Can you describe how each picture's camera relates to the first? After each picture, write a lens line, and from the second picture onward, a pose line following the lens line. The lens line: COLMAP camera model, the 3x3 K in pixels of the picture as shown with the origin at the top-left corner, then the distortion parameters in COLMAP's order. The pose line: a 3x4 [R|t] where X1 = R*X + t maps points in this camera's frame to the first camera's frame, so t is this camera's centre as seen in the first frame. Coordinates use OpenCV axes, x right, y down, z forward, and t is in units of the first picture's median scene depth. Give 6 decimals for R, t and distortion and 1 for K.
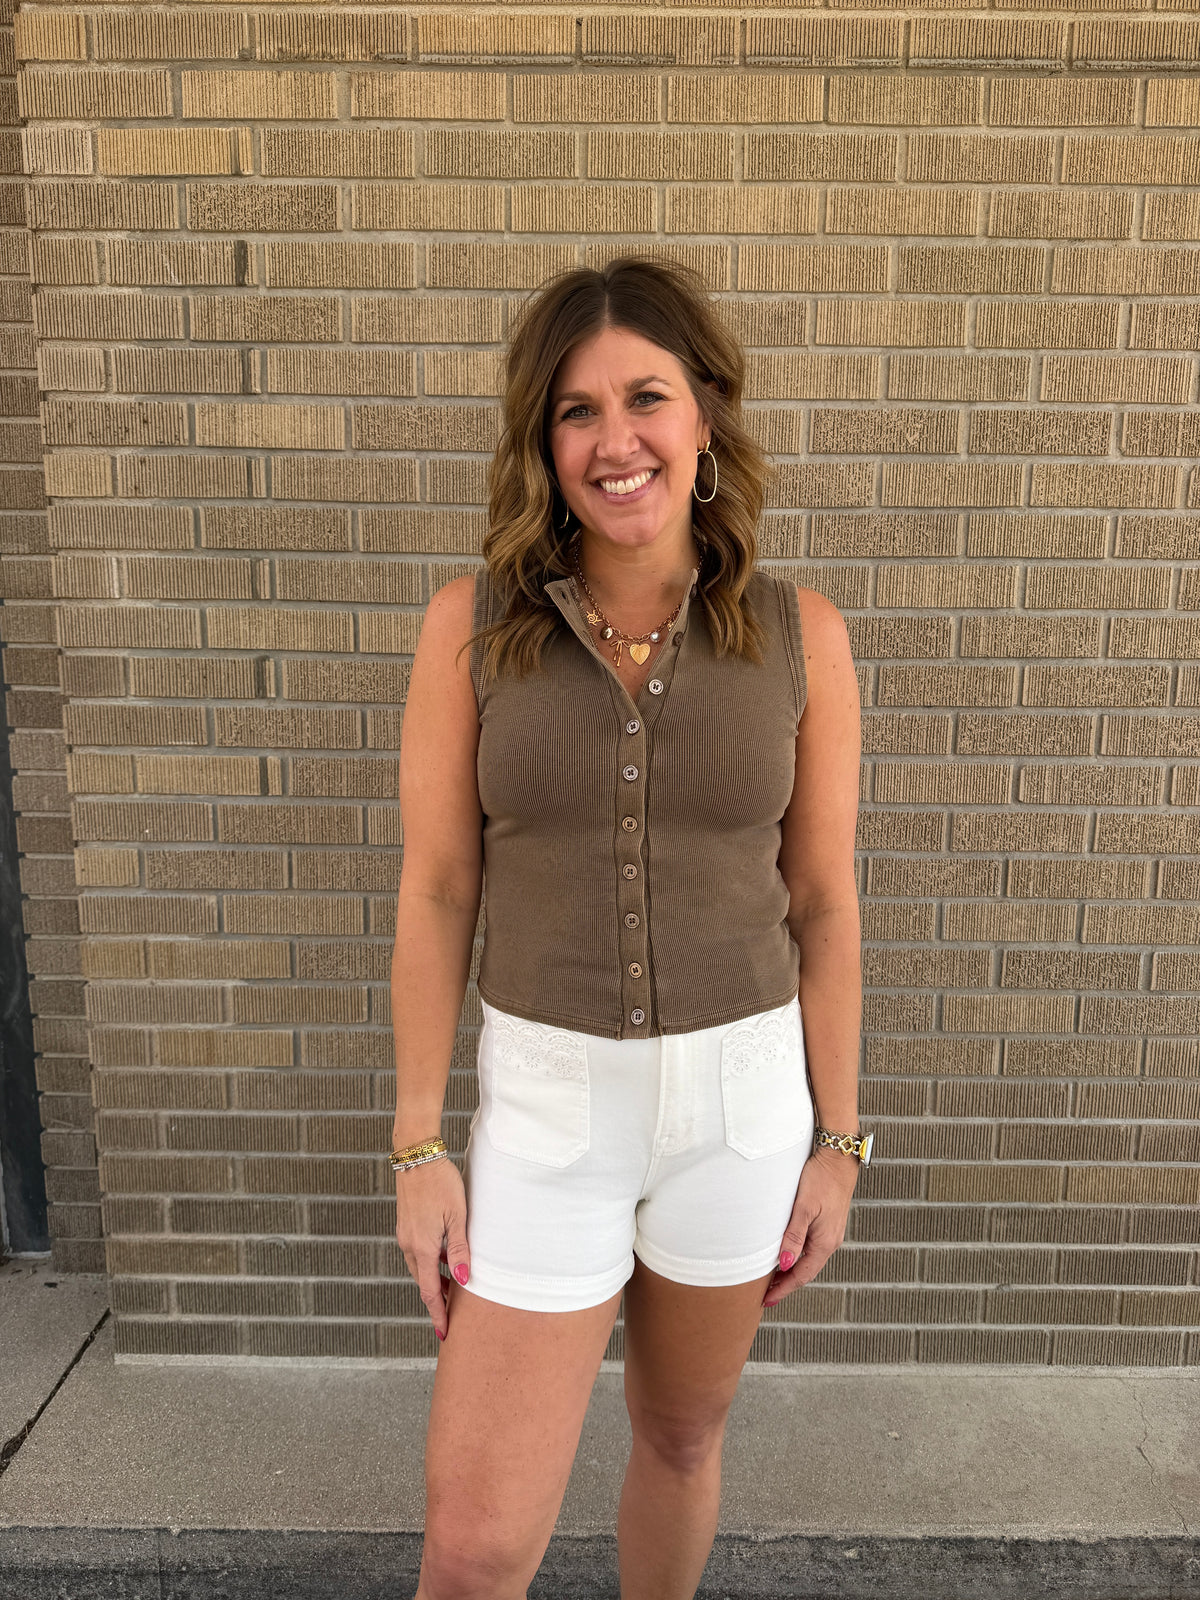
lens RADIAL K [[1103.8, 0, 602.2], [0, 1103.8, 801.9], [0, 0, 1]] dist [0.002705, -0.018097]
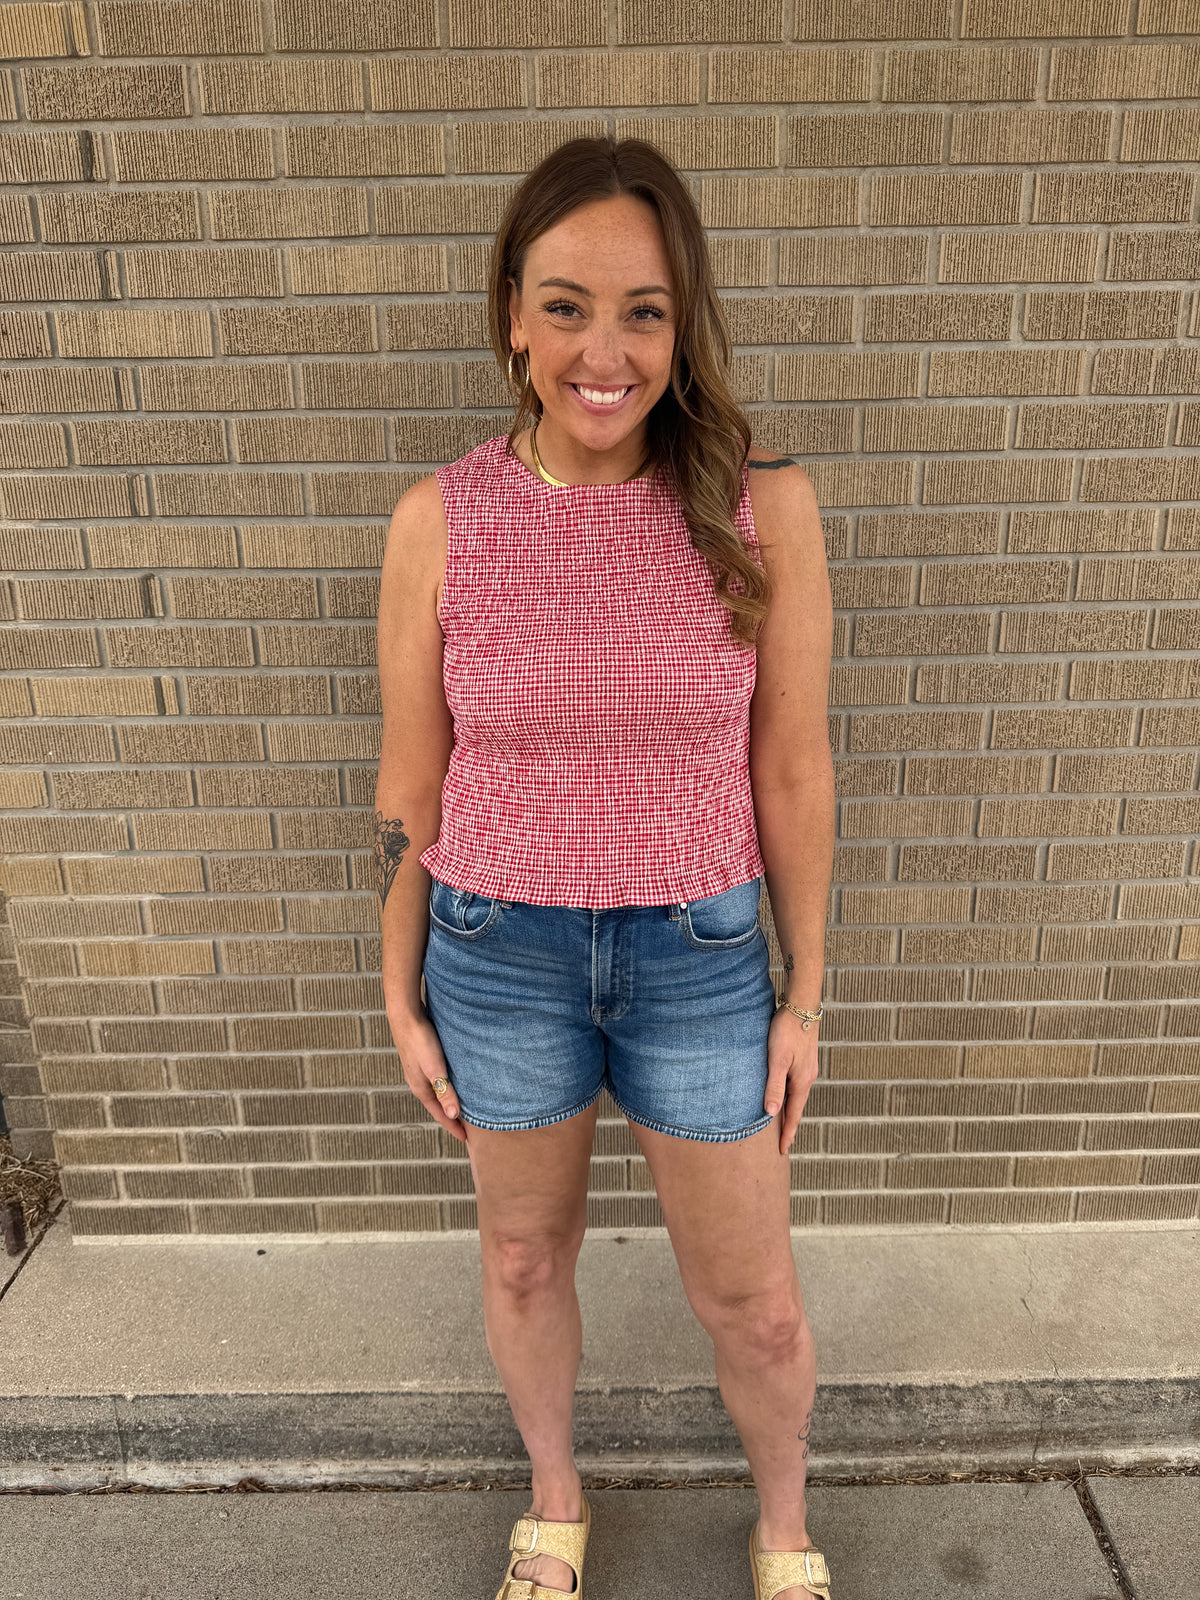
lens RADIAL K [[1103.8, 0, 594.6], [0, 1103.8, 787.2], [0, 0, 1]] dist [0.002705, -0.018097]
pose [[0.999621, -0.027396, -0.002794, 0.089947], [0.027523, 0.990559, 0.134298, -0.067789], [-0.000911, -0.134324, 0.990937, -0.001543]]
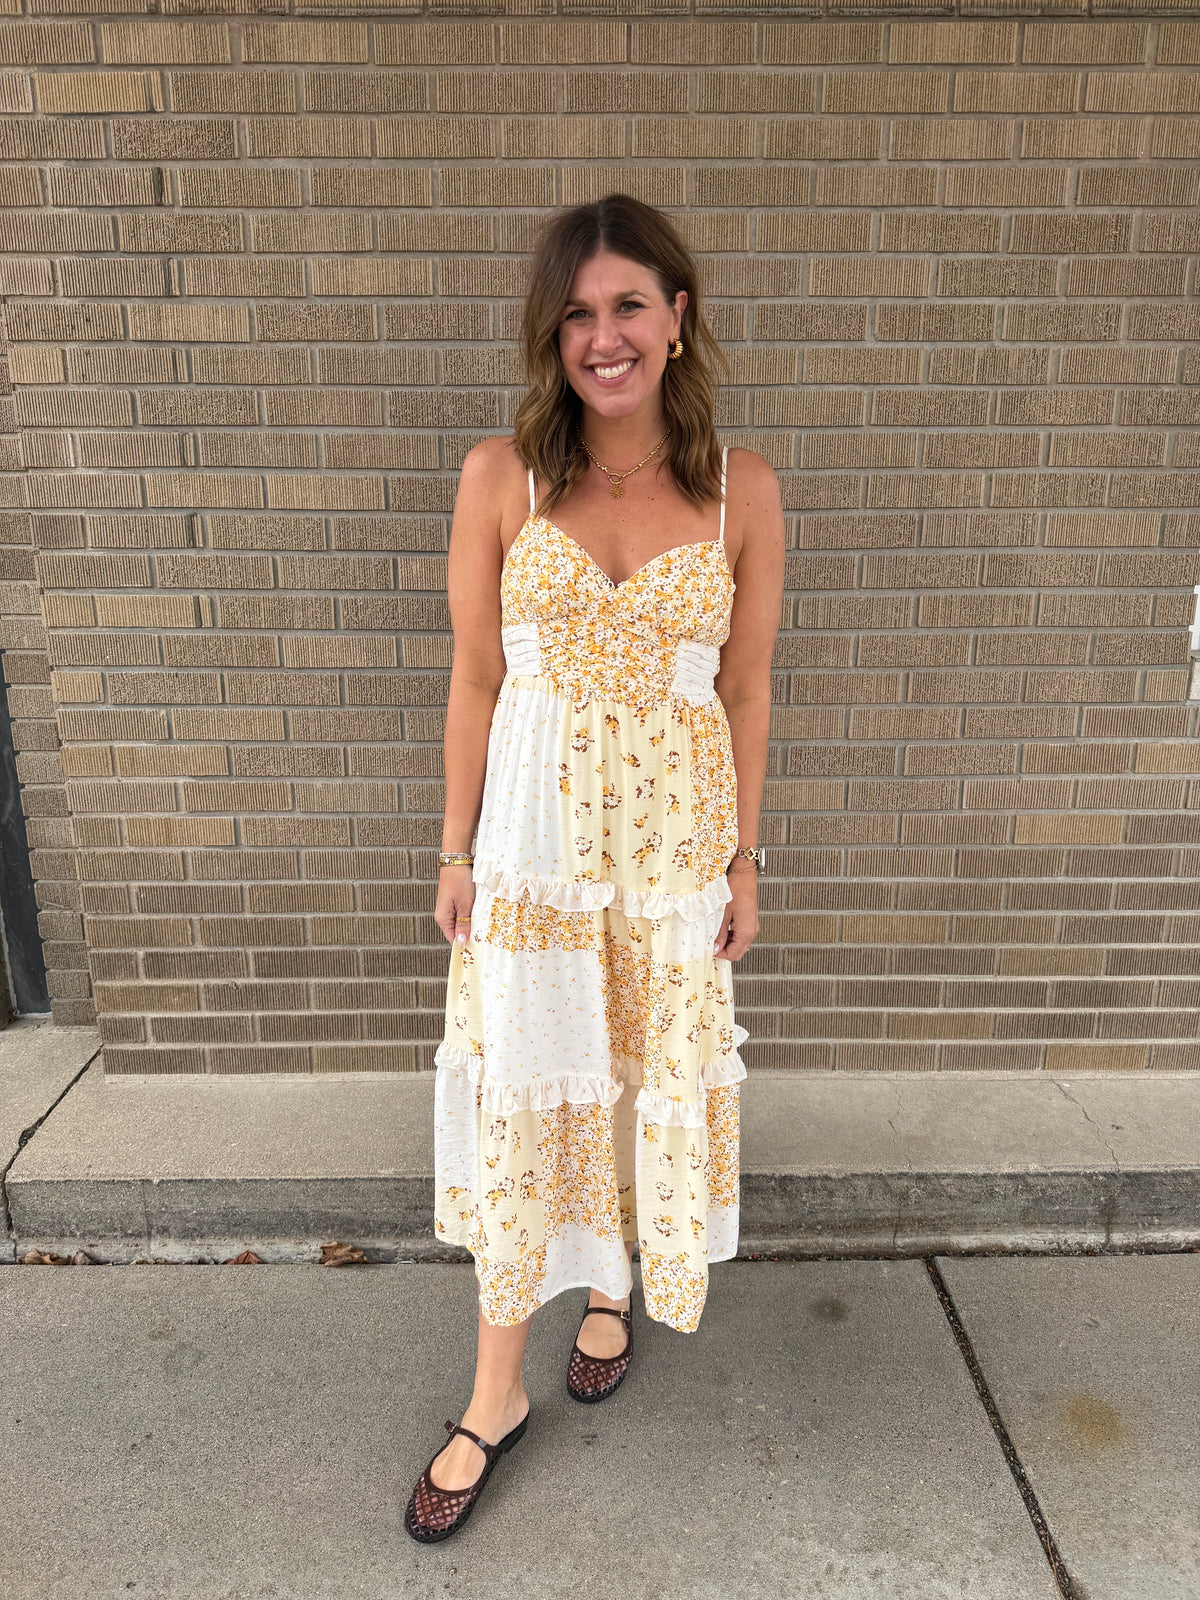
lens RADIAL K [[1103.8, 0, 598.2], [0, 1103.8, 806.2], [0, 0, 1]] dist [0.002705, -0.018097]
pose [[0.999865, -0.013398, 0.009534, 0.138144], [0.012408, 0.995183, 0.097243, 0.083495], [-0.010791, -0.097112, 0.995215, -0.286344]]
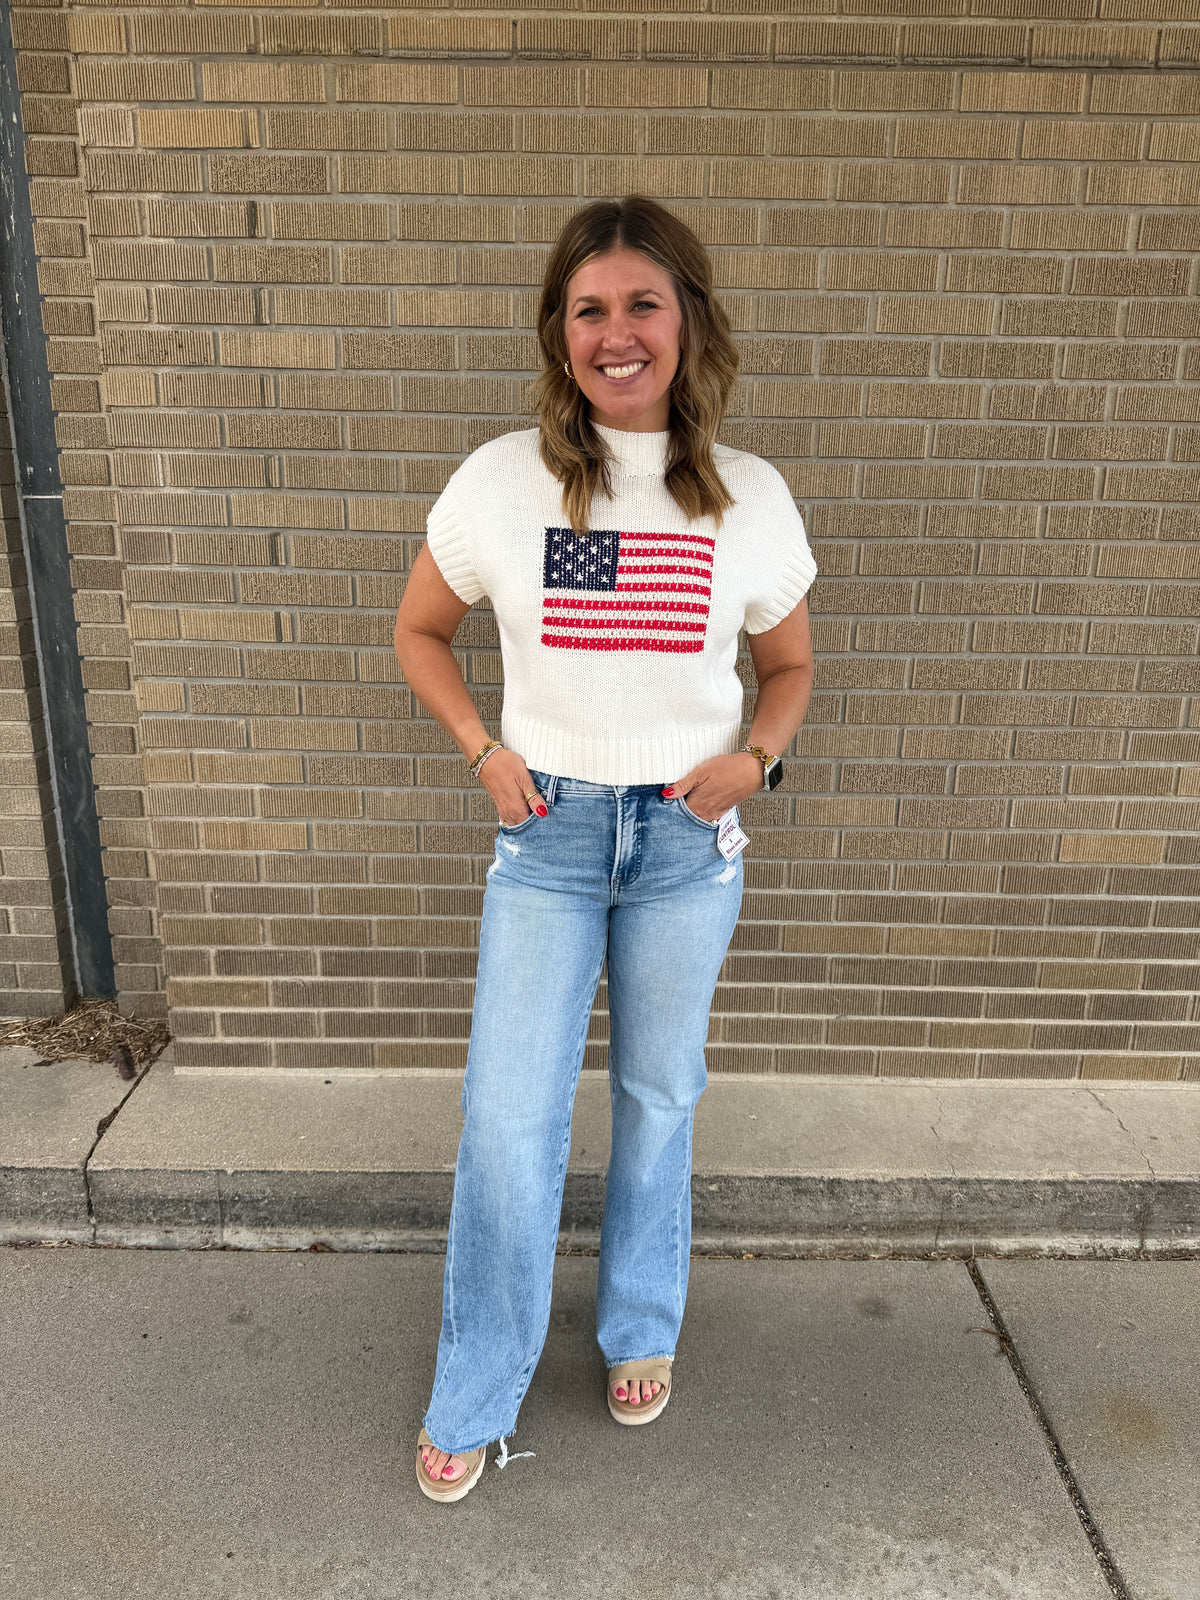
lens RADIAL K [[1103.8, 0, 589.7], [0, 1103.8, 801.1], [0, 0, 1]] dist [0.002705, -0.018097]
pose [[0.999992, 0.004010, 0.000691, 0.063742], [-0.004060, 0.994297, 0.106568, 0.043228], [-0.000260, -0.106570, 0.994305, -0.333272]]
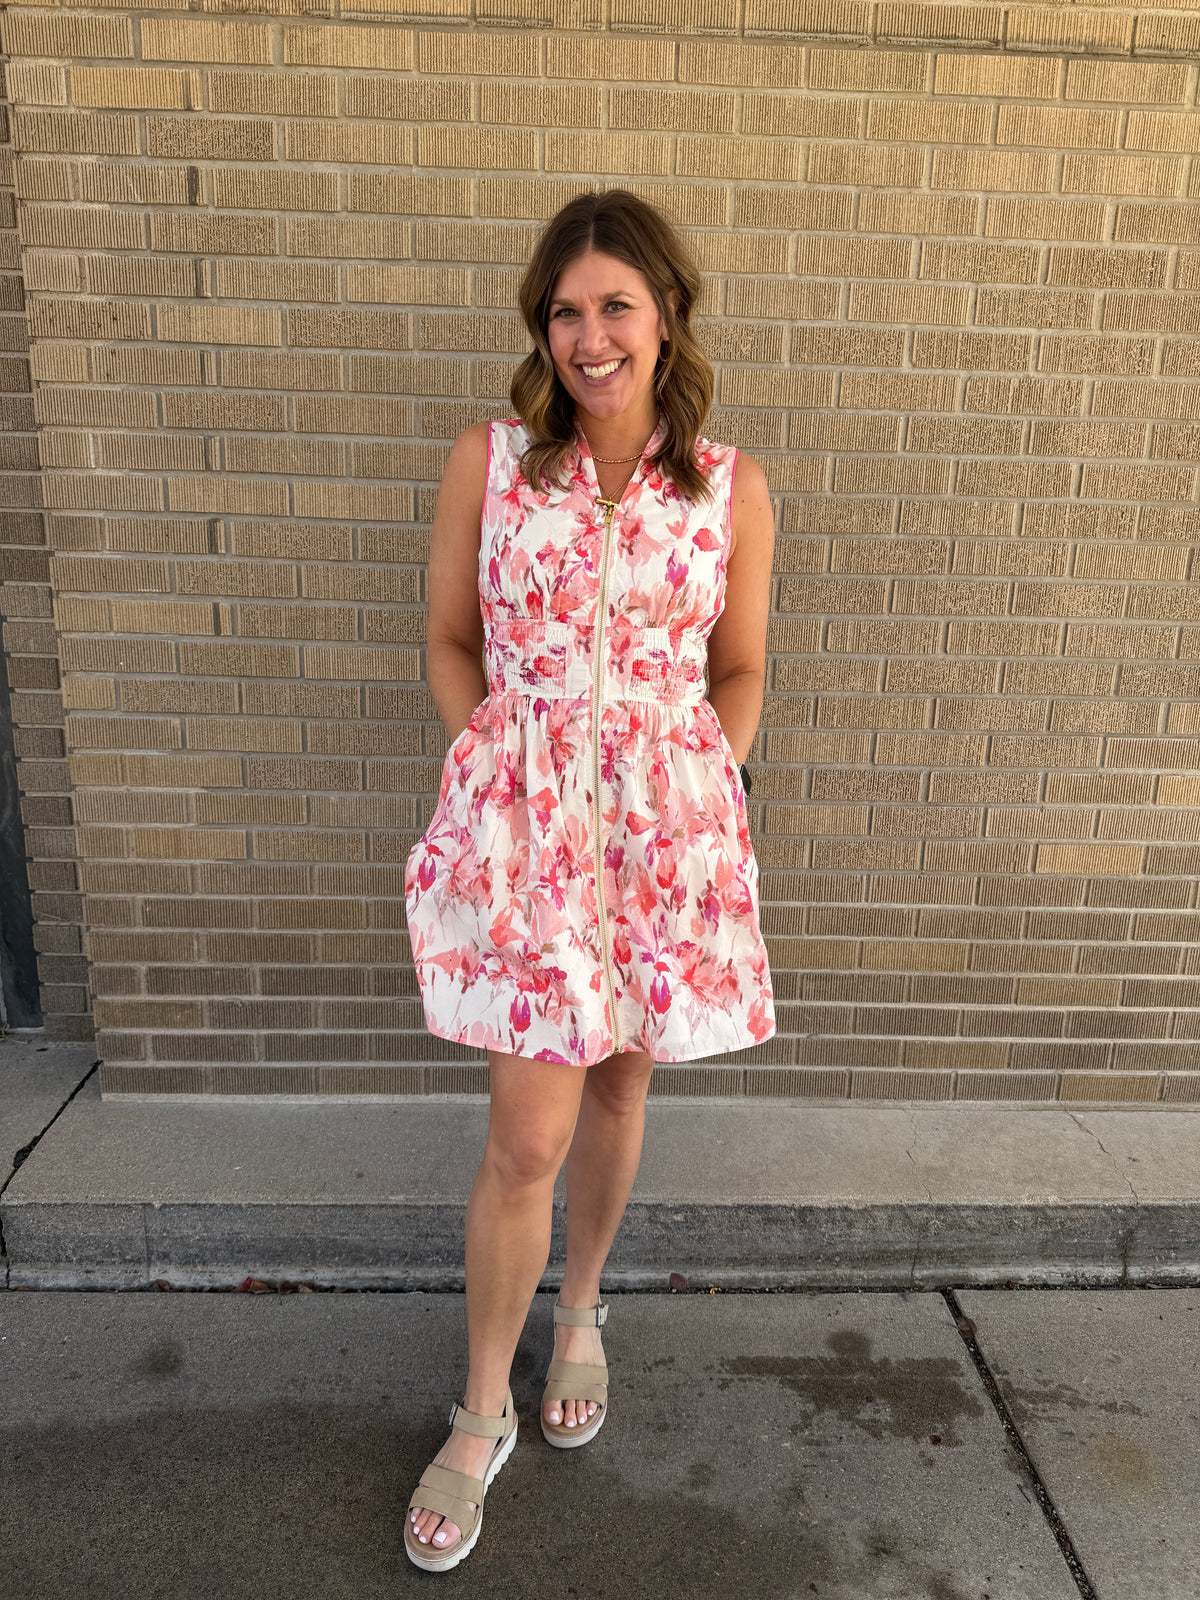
lens RADIAL K [[1103.8, 0, 599.0], [0, 1103.8, 804.4], [0, 0, 1]] dist [0.002705, -0.018097]
pose [[0.999082, 0.008231, 0.042037, 0.068779], [-0.011581, 0.996722, 0.080071, 0.082040], [-0.041240, -0.080484, 0.995902, -0.264404]]
